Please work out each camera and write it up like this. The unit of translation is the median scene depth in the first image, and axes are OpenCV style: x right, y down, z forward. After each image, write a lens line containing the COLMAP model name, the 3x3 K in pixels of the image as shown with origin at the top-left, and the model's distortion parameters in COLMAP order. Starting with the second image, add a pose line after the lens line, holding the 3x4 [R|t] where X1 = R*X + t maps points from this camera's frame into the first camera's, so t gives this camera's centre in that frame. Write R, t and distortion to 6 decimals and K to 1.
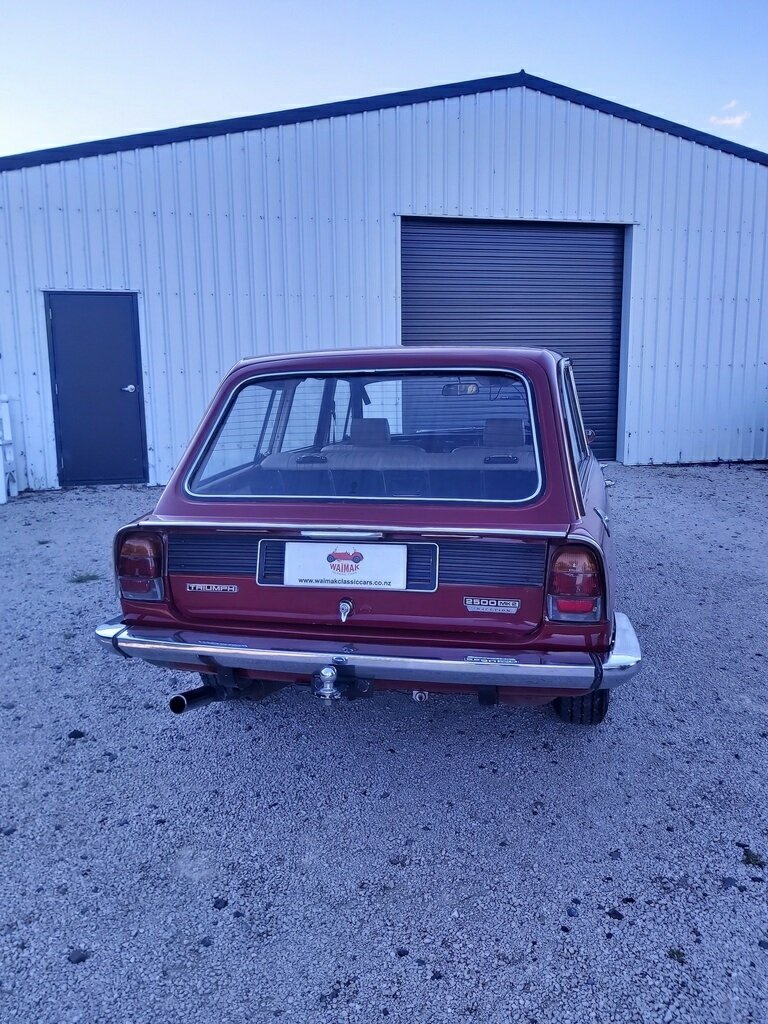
lens RADIAL K [[784.7, 0, 391.6], [0, 784.7, 495.3], [0, 0, 1]] dist [0.074119, -0.130152]
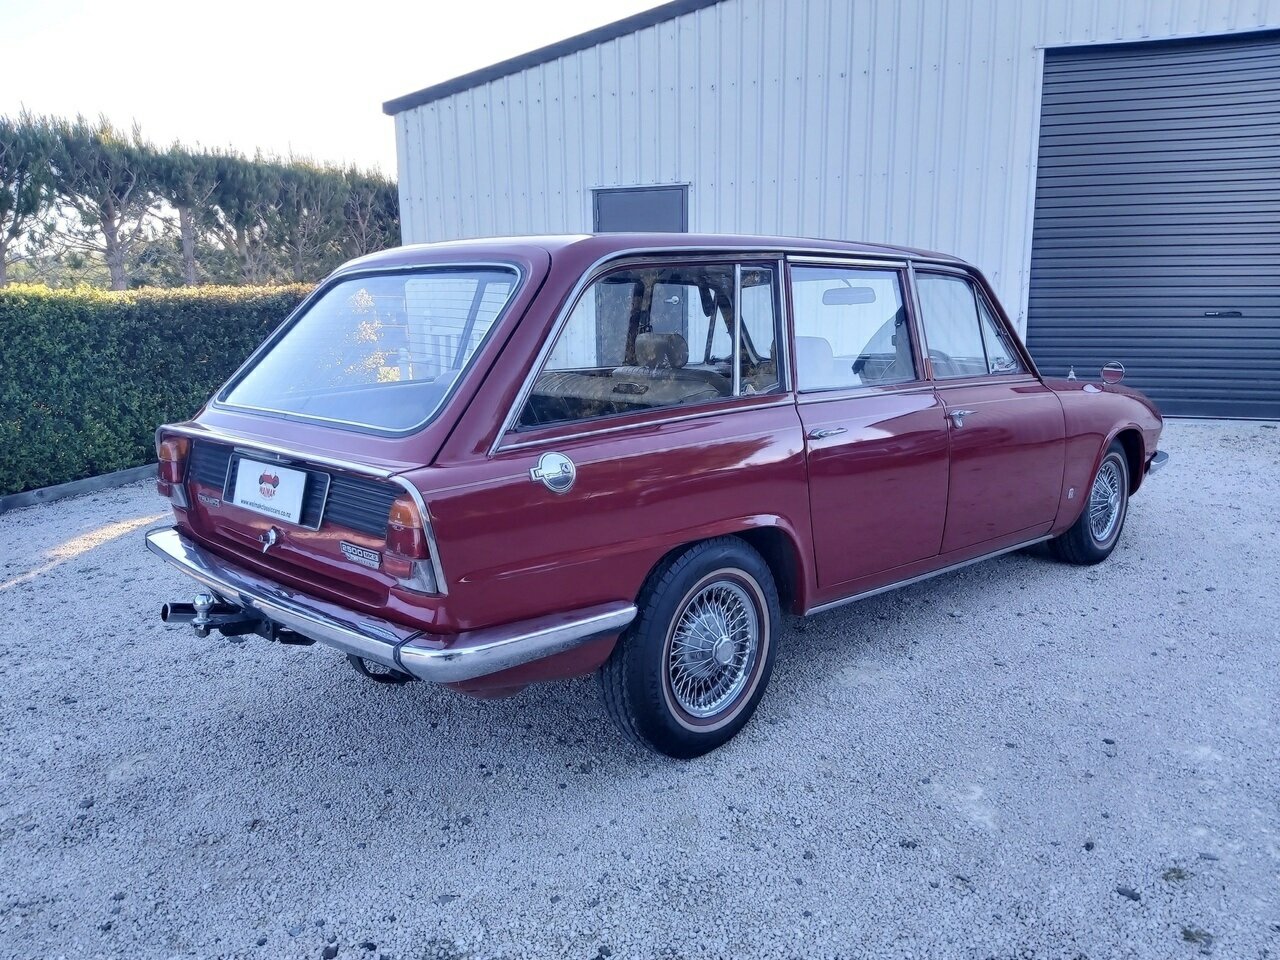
lens RADIAL K [[980.8, 0, 628.0], [0, 980.8, 476.4], [0, 0, 1]] dist [0.074119, -0.130152]
pose [[0.837560, 0.100285, -0.537062, 0.807251], [-0.078639, 0.994902, 0.063138, -0.025508], [0.540656, -0.010647, 0.841176, 0.261823]]
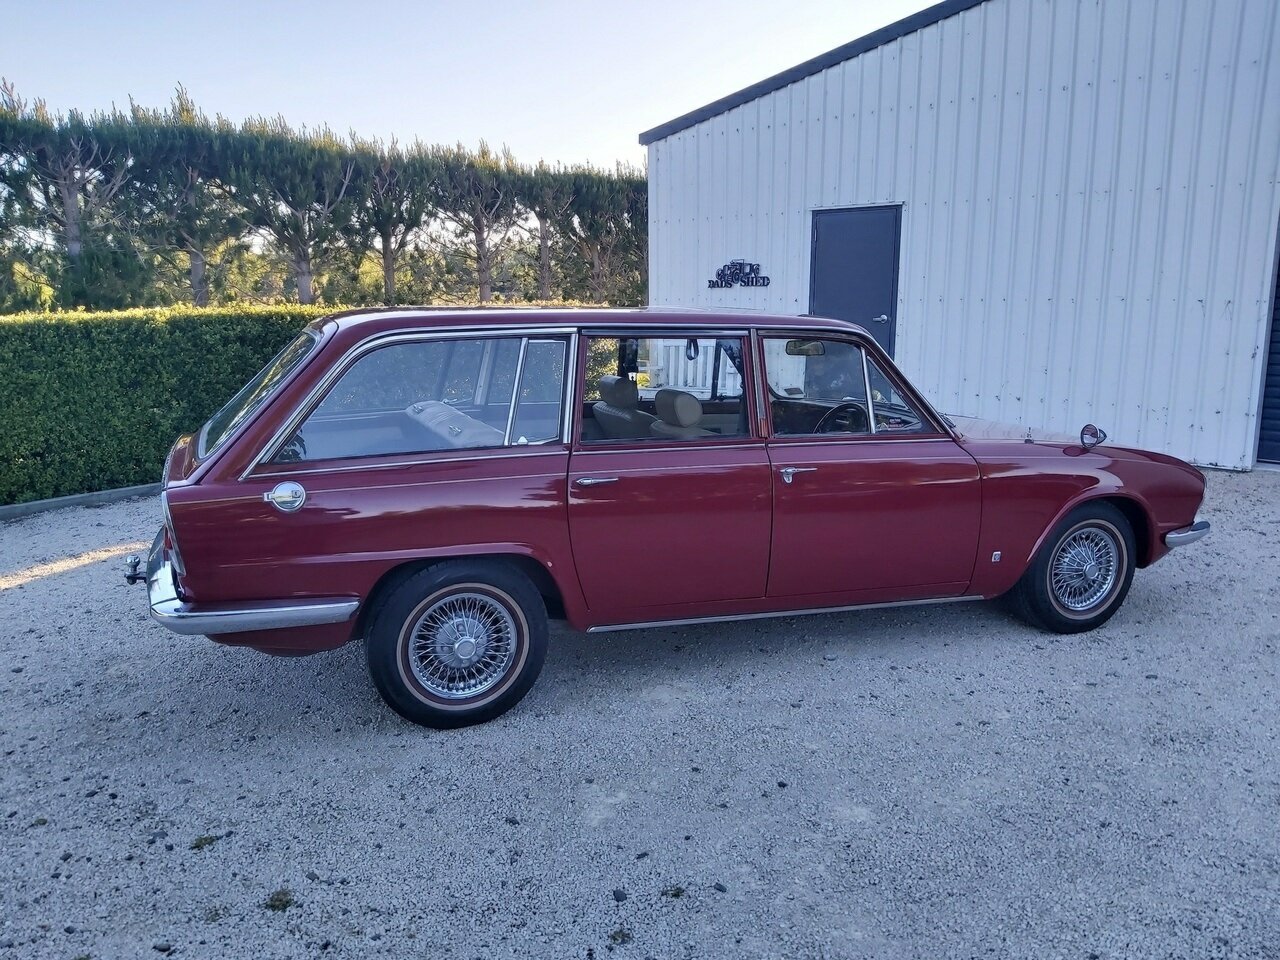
lens RADIAL K [[981.5, 0, 626.7], [0, 981.5, 478.3], [0, 0, 1]] dist [0.081527, -0.145322]
pose [[0.556301, 0.167681, -0.813887, 1.518925], [-0.129353, 0.984964, 0.114513, -0.188848], [0.820851, 0.041575, 0.569627, 0.622134]]
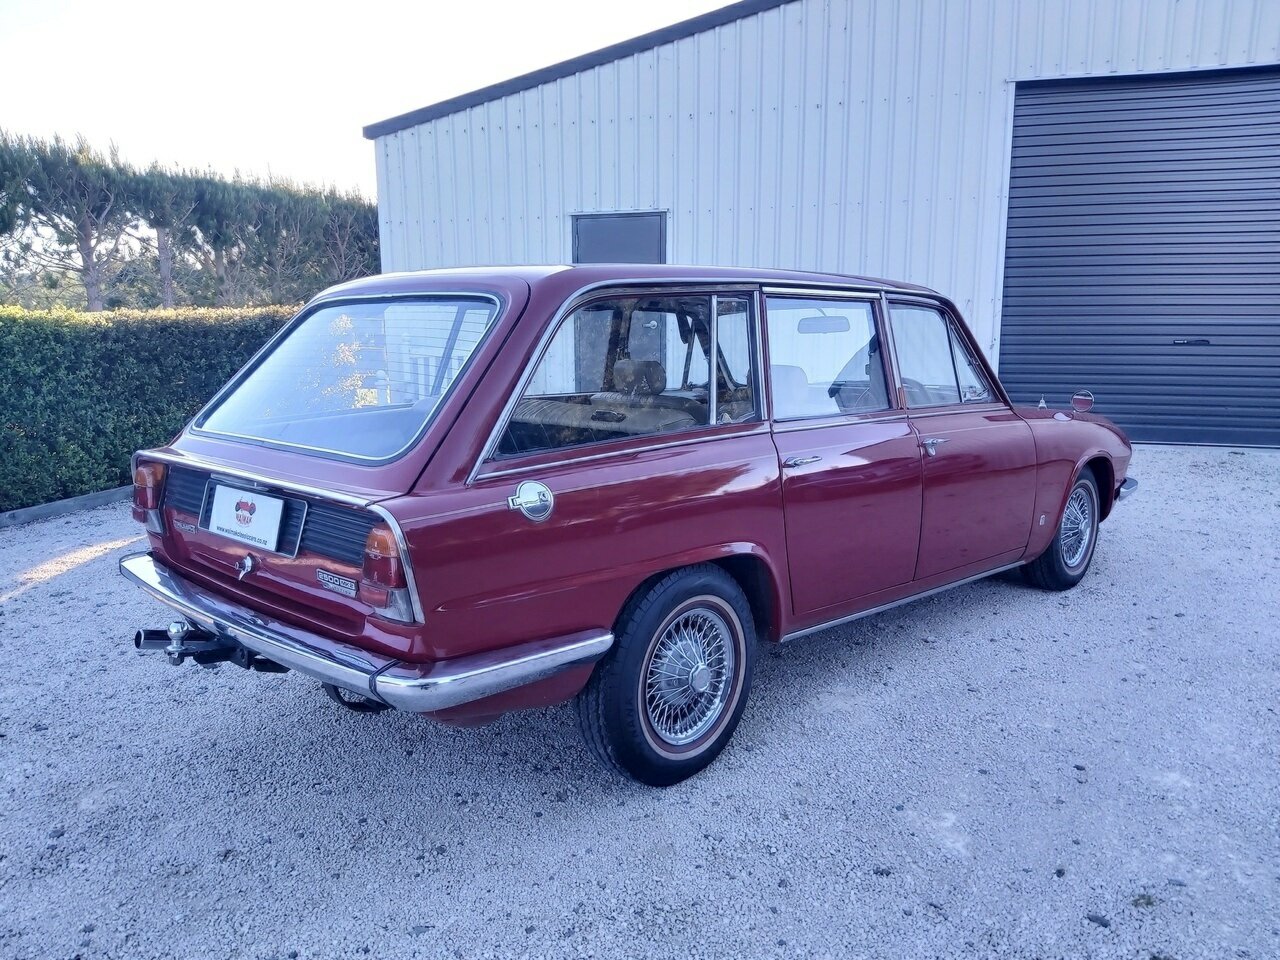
lens RADIAL K [[980.8, 0, 628.0], [0, 980.8, 476.4], [0, 0, 1]] dist [0.074119, -0.130152]
pose [[0.848765, 0.091630, -0.520771, 0.812254], [-0.083297, 0.995744, 0.039443, -0.032717], [0.522169, 0.009901, 0.852785, 0.255449]]
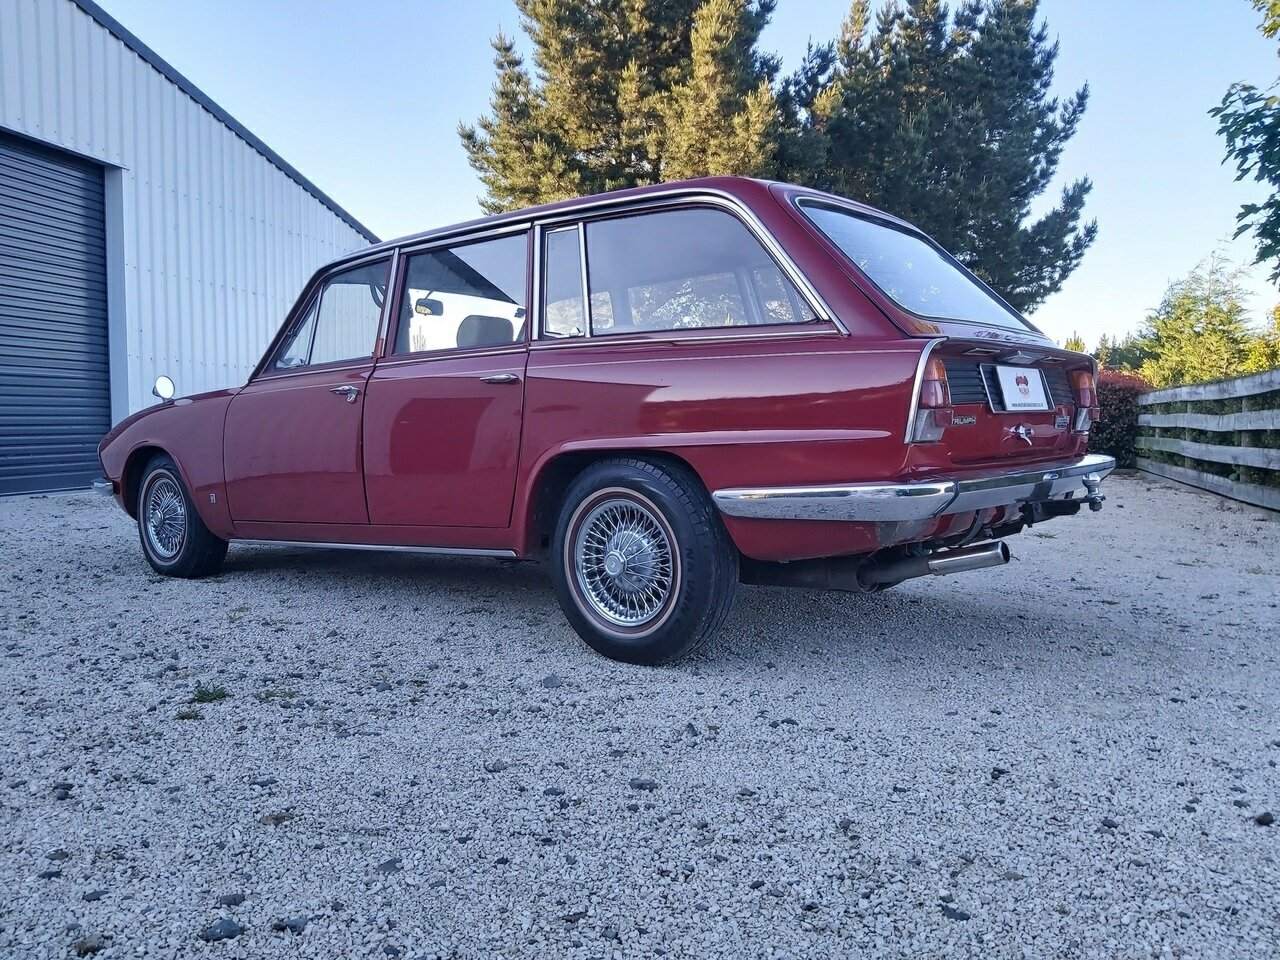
lens RADIAL K [[971.3, 0, 631.5], [0, 971.3, 478.7], [0, 0, 1]] dist [0.074699, -0.129235]
pose [[0.458742, -0.045340, 0.887412, -1.279464], [0.140007, 0.989910, -0.021799, 0.146910], [-0.877470, 0.134244, 0.460462, 0.810746]]
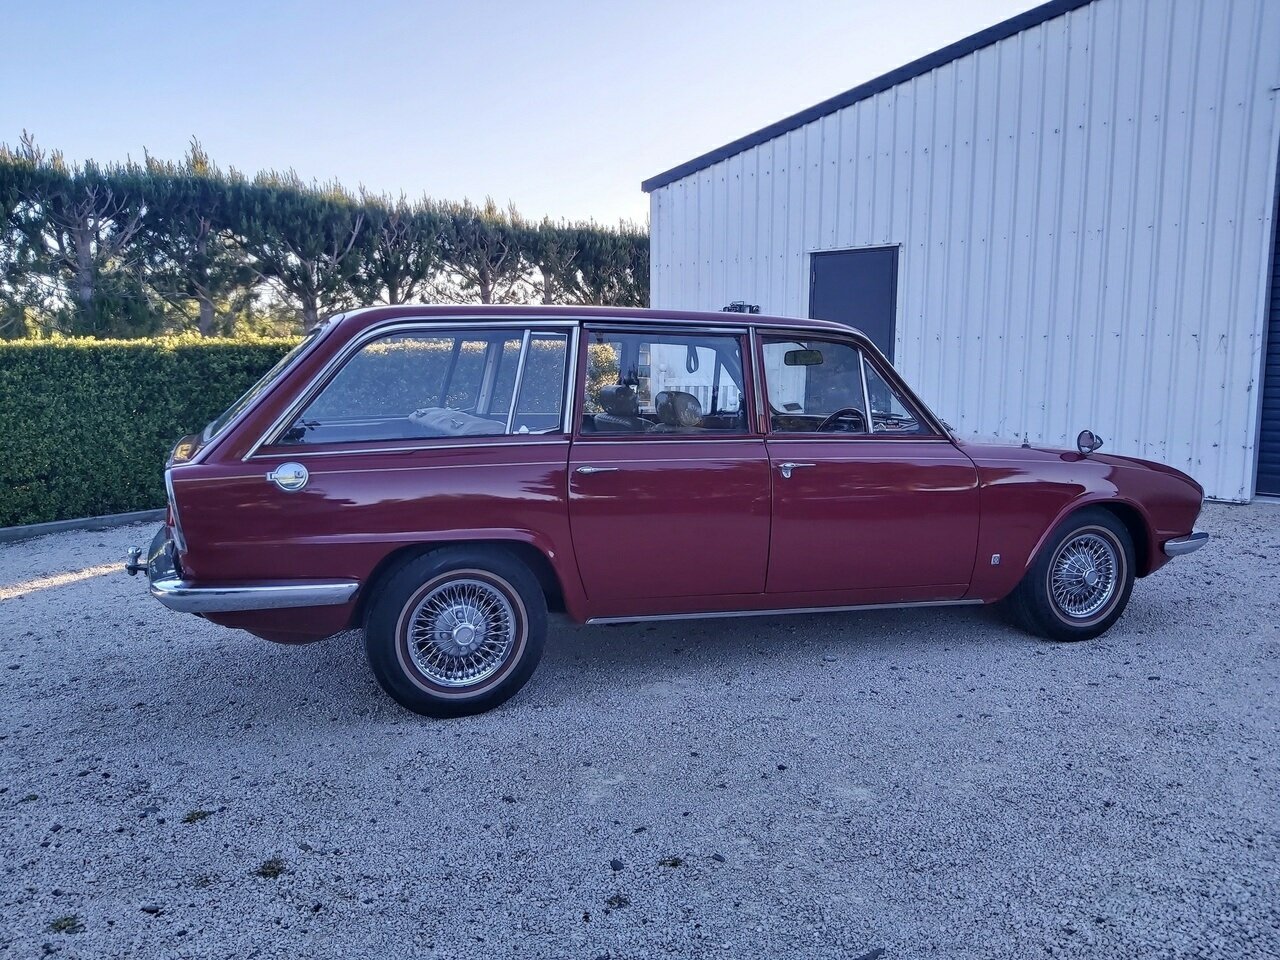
lens RADIAL K [[977.6, 0, 626.4], [0, 977.6, 478.9], [0, 0, 1]] dist [0.087569, -0.153326]
pose [[0.554000, 0.120704, -0.823720, 1.539742], [-0.134136, 0.989448, 0.054774, -0.091013], [0.821639, 0.080146, 0.564345, 0.626739]]
